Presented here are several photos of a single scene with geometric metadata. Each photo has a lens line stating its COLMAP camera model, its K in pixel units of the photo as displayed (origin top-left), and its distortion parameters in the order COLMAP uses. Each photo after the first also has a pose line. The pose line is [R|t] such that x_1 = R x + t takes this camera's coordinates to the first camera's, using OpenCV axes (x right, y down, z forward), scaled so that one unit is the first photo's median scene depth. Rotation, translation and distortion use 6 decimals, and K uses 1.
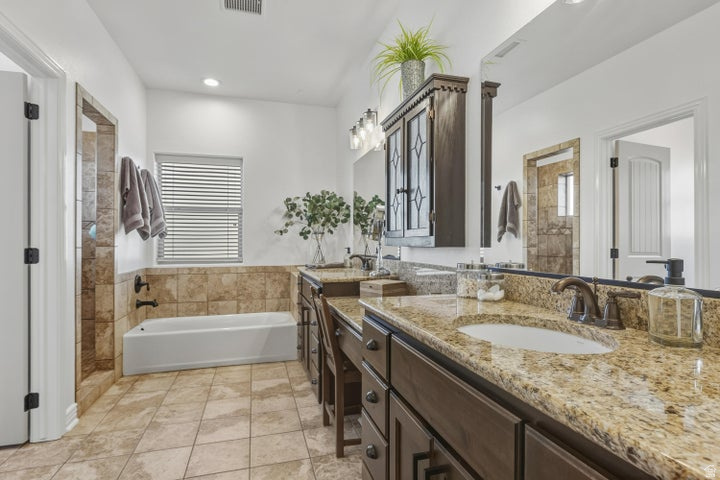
lens RADIAL K [[388.3, 0, 361.5], [0, 388.3, 241.9], [0, 0, 1]] dist [0.006197, 0.000607]
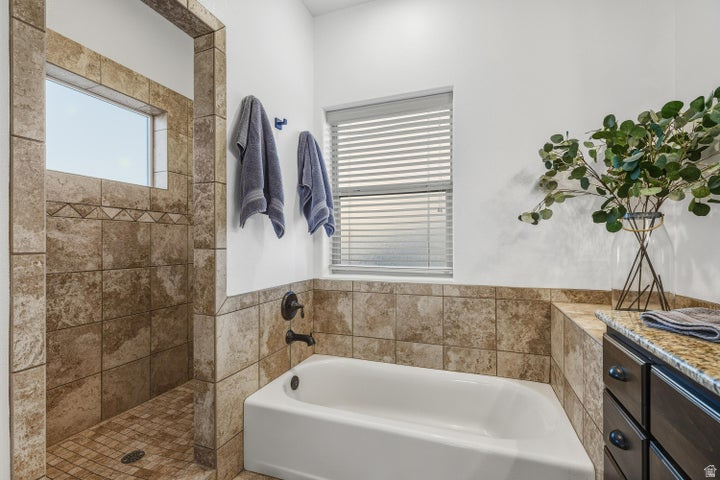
lens RADIAL K [[325.6, 0, 357.8], [0, 325.6, 241.4], [0, 0, 1]] dist [-0.001121, 0.001360]
pose [[0.808449, -0.005289, -0.588543, -0.149669], [0.003273, 0.999985, -0.004491, 0.003497], [0.588557, 0.001704, 0.808454, 0.572541]]
